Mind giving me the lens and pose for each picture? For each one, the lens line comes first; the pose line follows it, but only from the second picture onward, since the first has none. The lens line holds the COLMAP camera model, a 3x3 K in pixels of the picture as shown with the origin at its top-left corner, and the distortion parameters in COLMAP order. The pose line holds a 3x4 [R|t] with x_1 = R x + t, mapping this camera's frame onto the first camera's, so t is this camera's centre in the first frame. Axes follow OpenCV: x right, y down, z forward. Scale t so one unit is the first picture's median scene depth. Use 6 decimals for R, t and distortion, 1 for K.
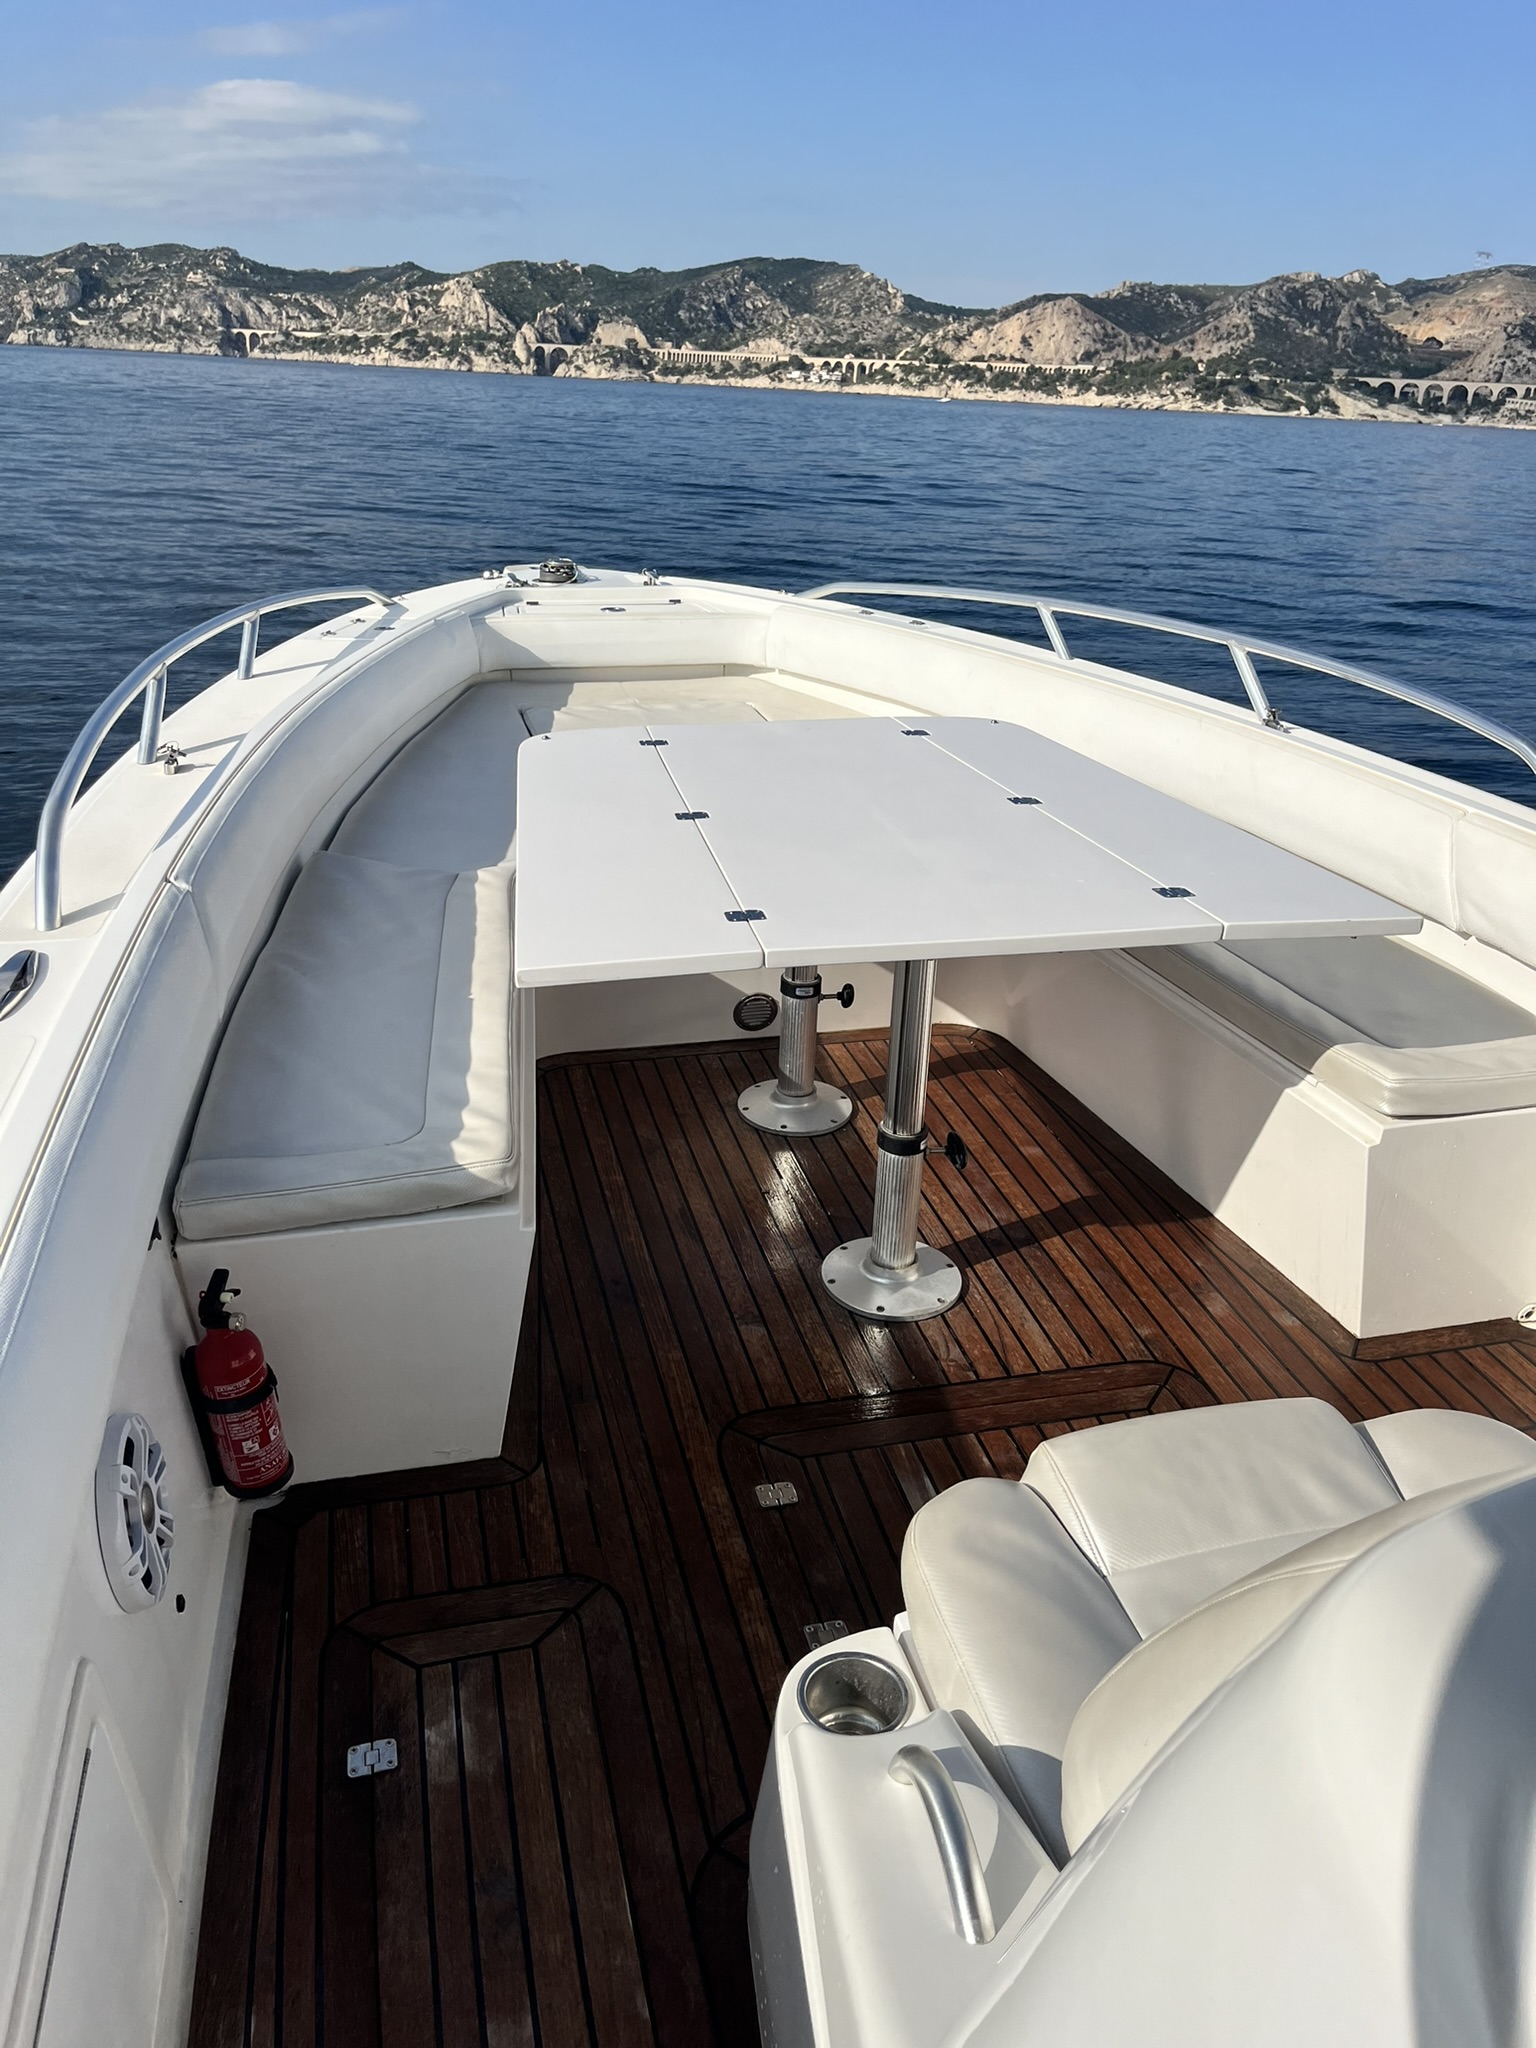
lens RADIAL K [[1546.0, 0, 755.0], [0, 1546.0, 1014.0], [0, 0, 1]] dist [0.066805, -0.096071]
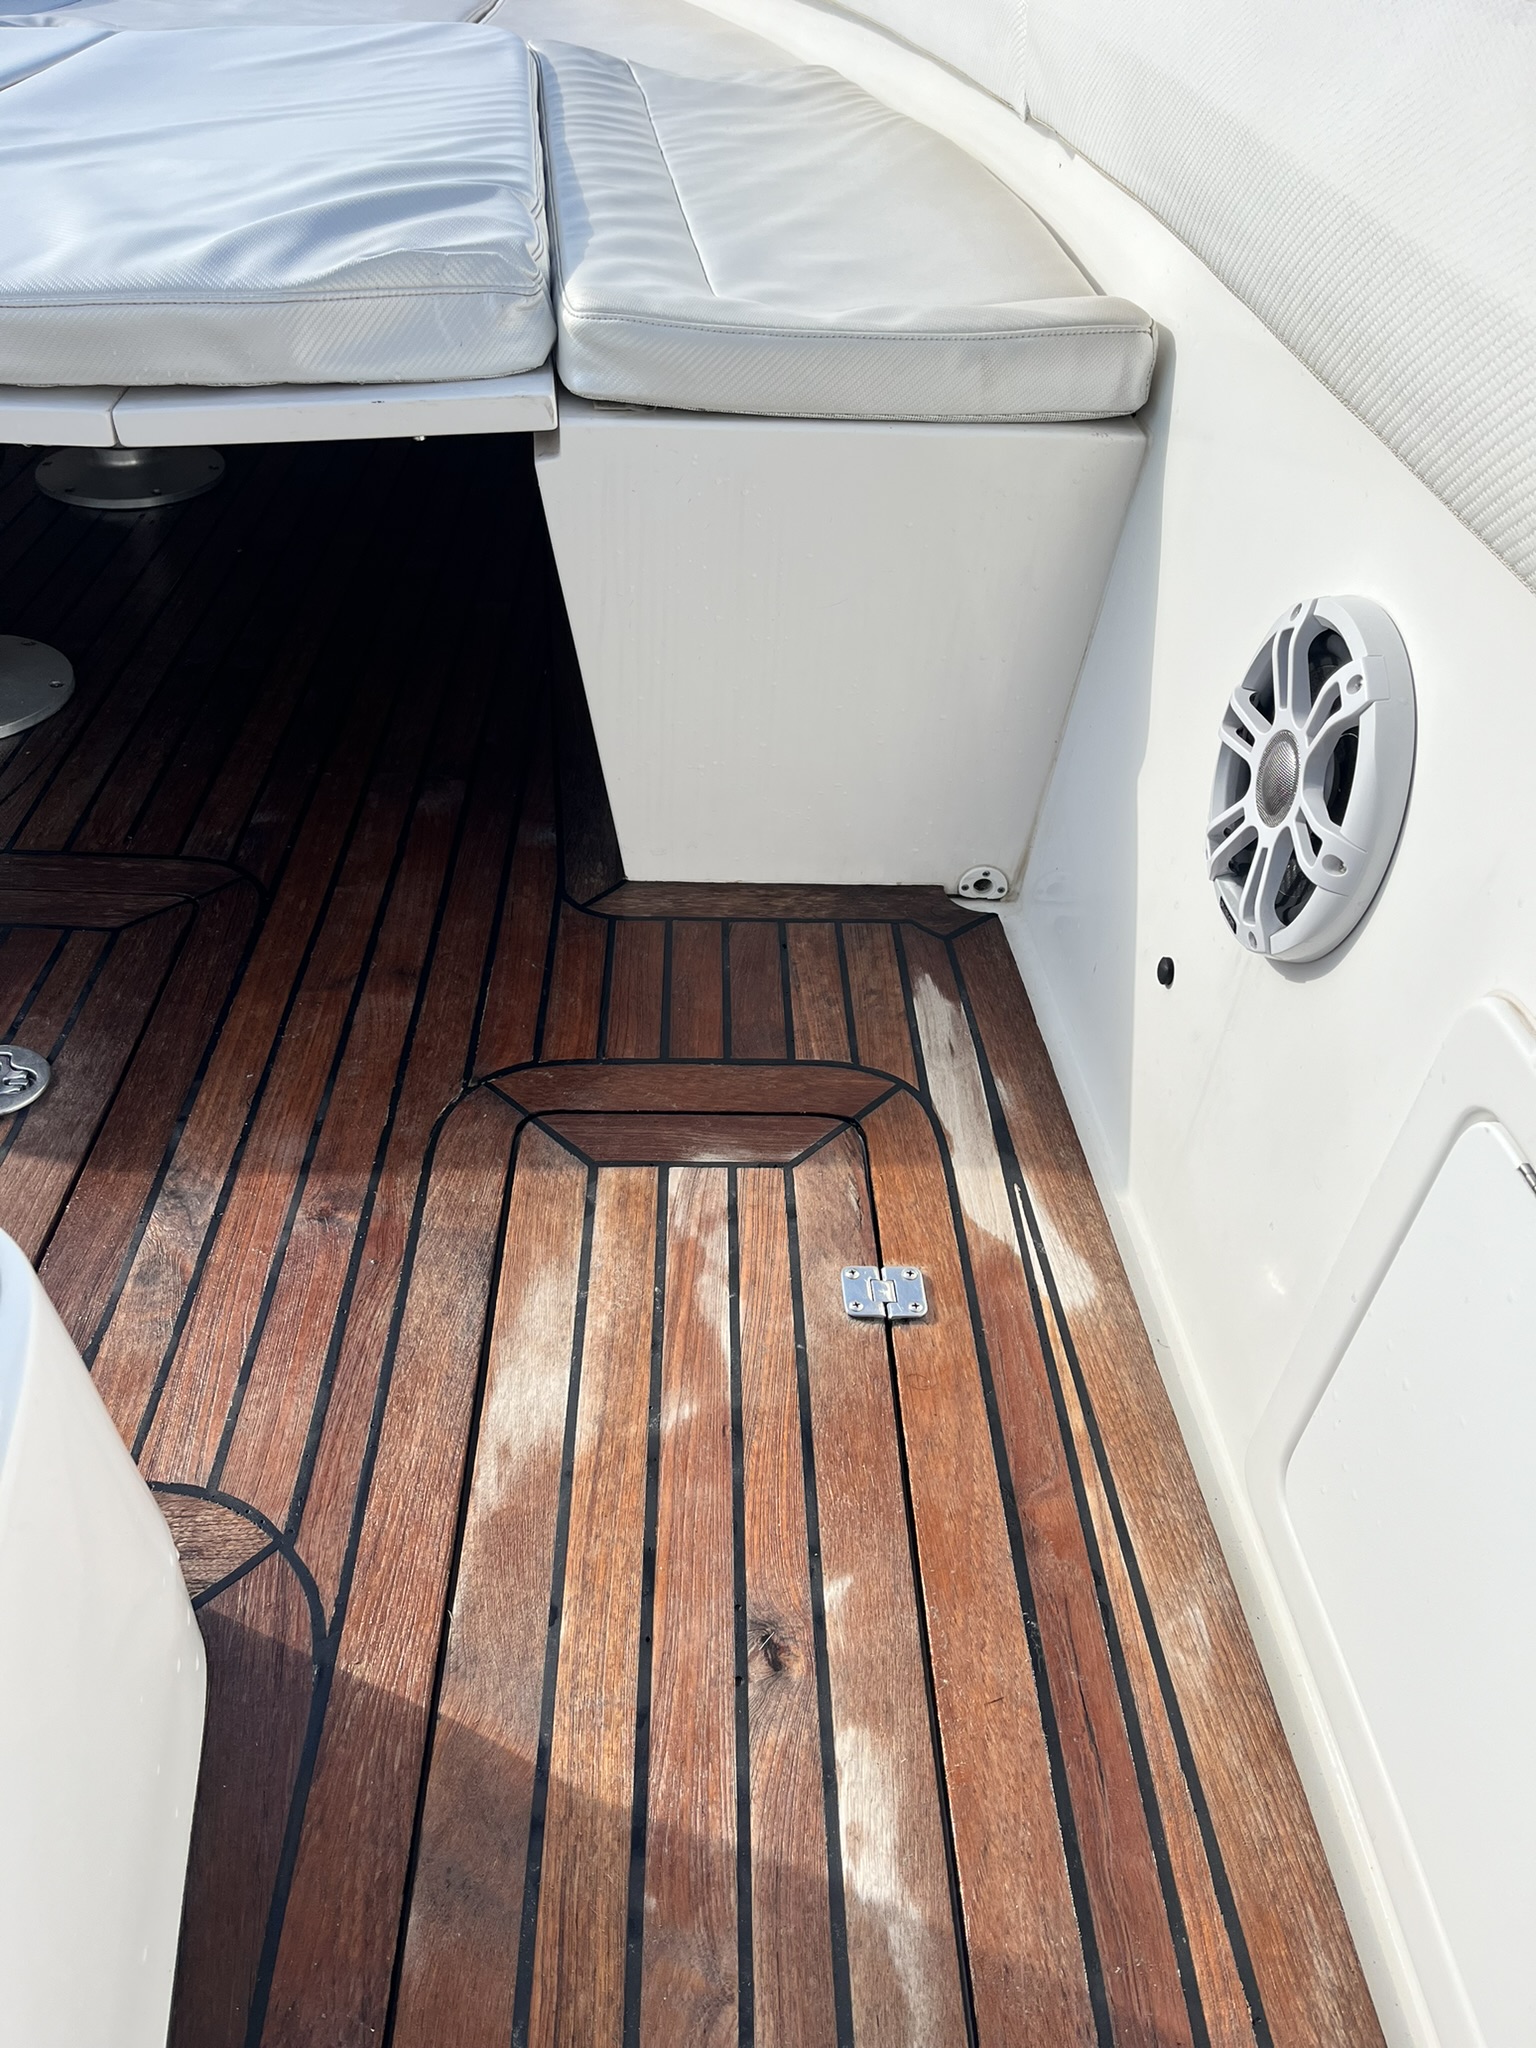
lens RADIAL K [[1546.0, 0, 772.7], [0, 1546.0, 1024.4], [0, 0, 1]] dist [0.066805, -0.096071]
pose [[0.977208, 0.148810, -0.151393, 0.587280], [-0.109133, 0.963869, 0.242994, 0.132758], [0.182083, -0.220933, 0.958141, 0.530737]]
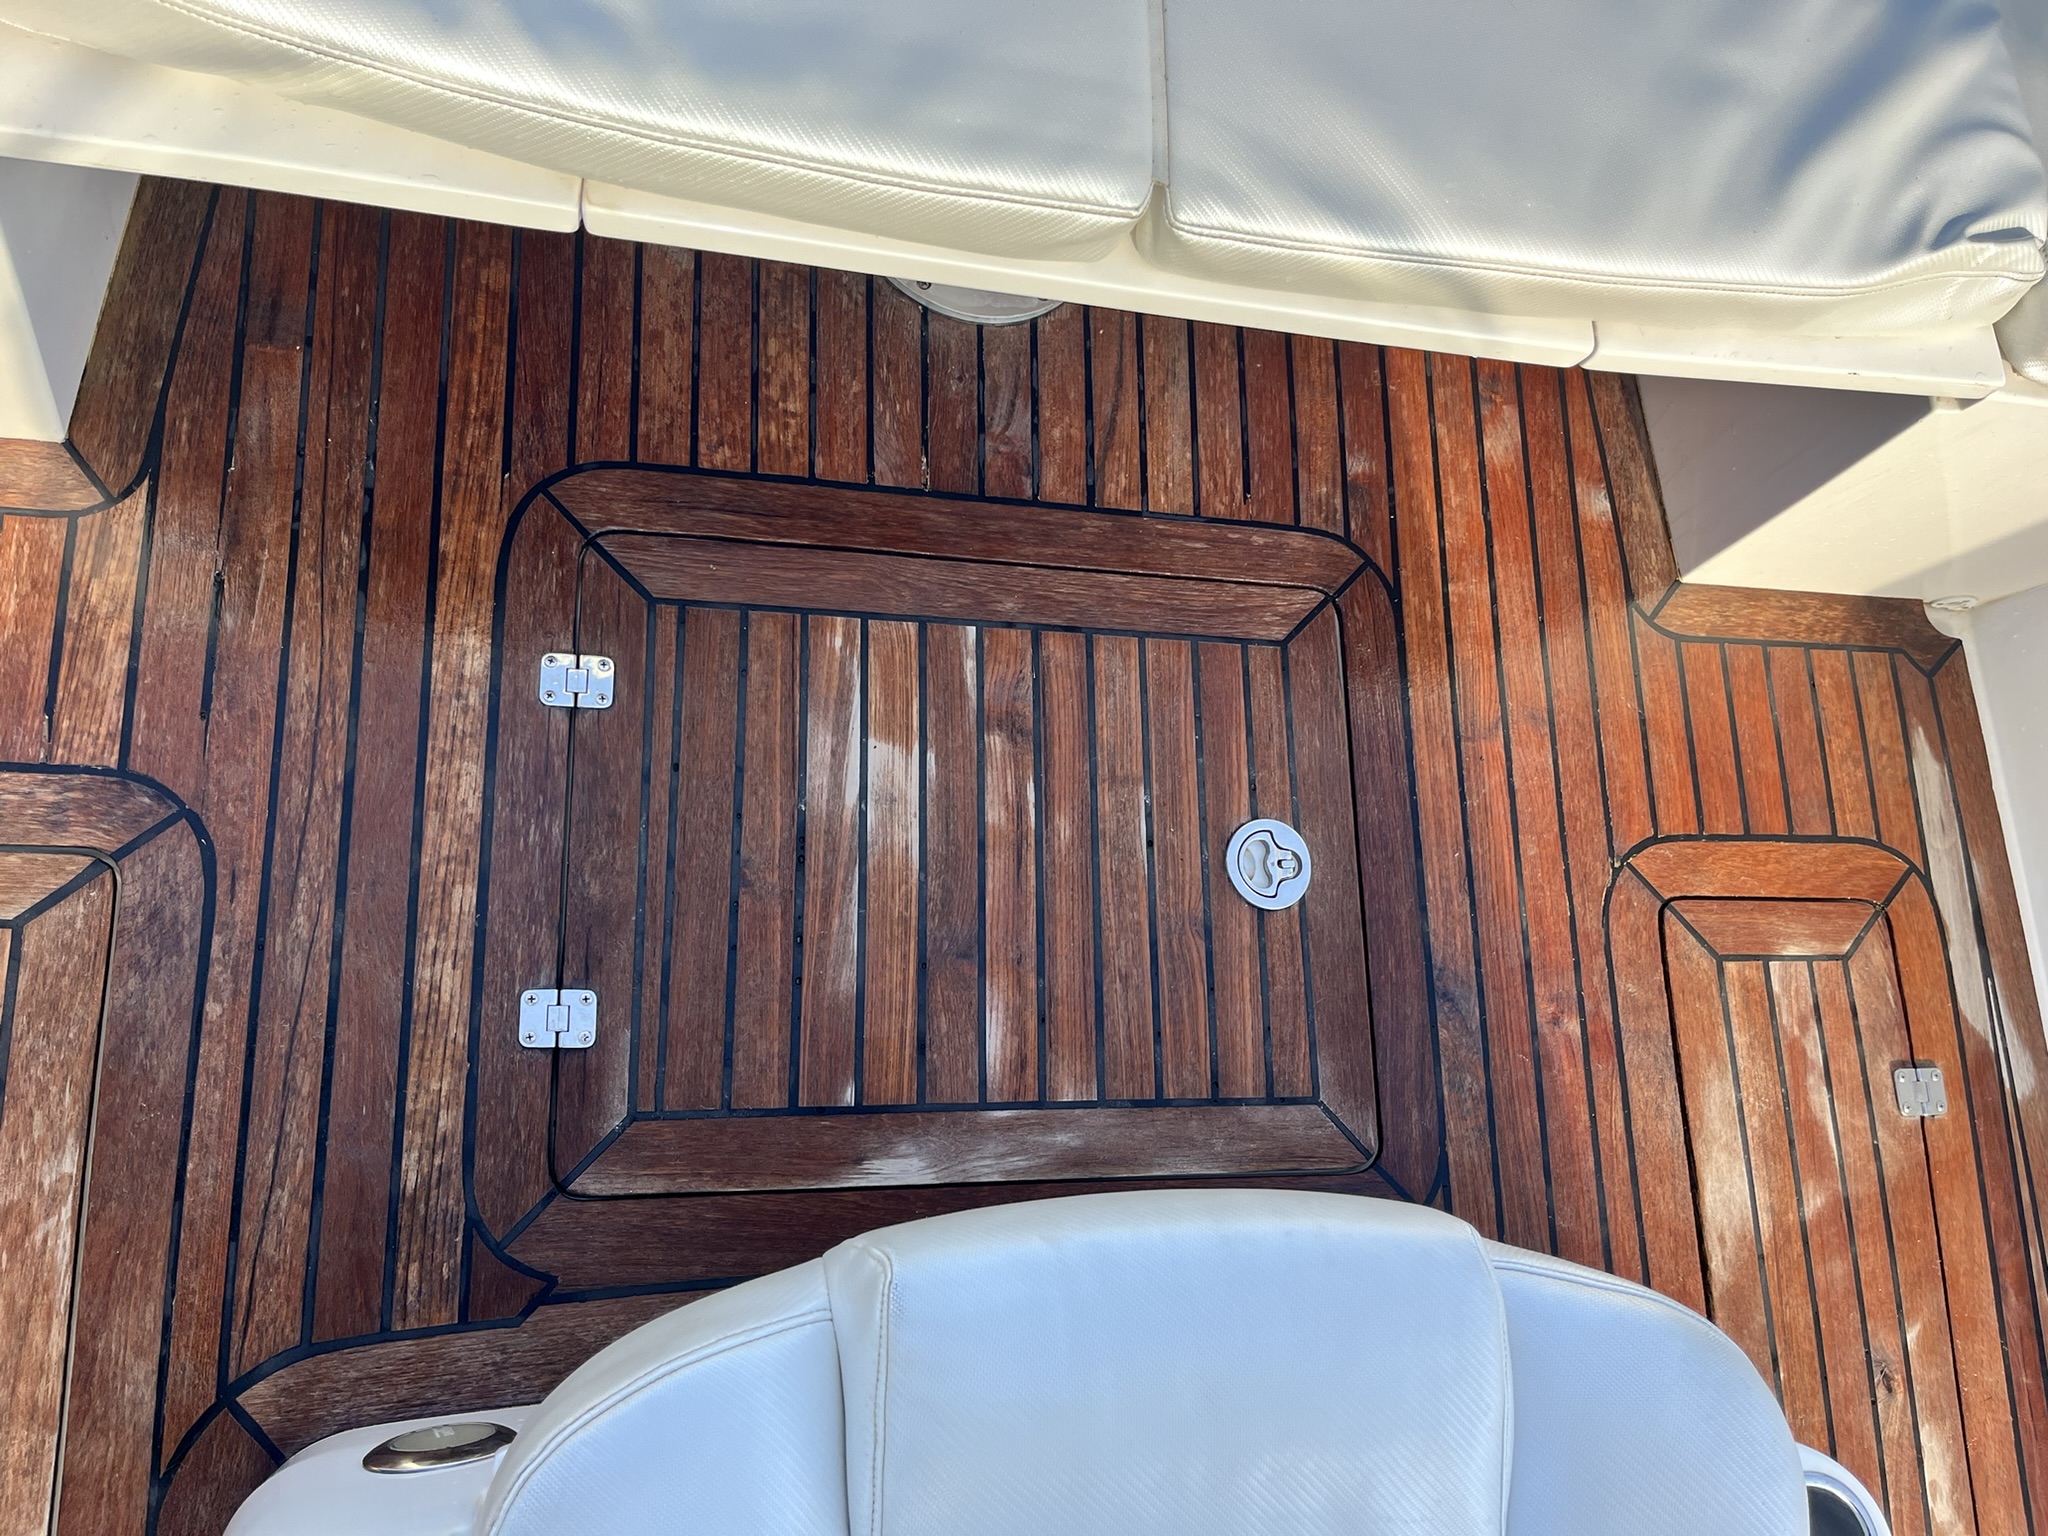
lens RADIAL K [[1546.0, 0, 1030.9], [0, 1546.0, 770.4], [0, 0, 1]] dist [0.066805, -0.096071]
pose [[0.947521, 0.265611, 0.177916, 0.073150], [-0.306386, 0.595573, 0.742577, -0.127560], [0.091274, -0.758118, 0.645698, 0.600418]]
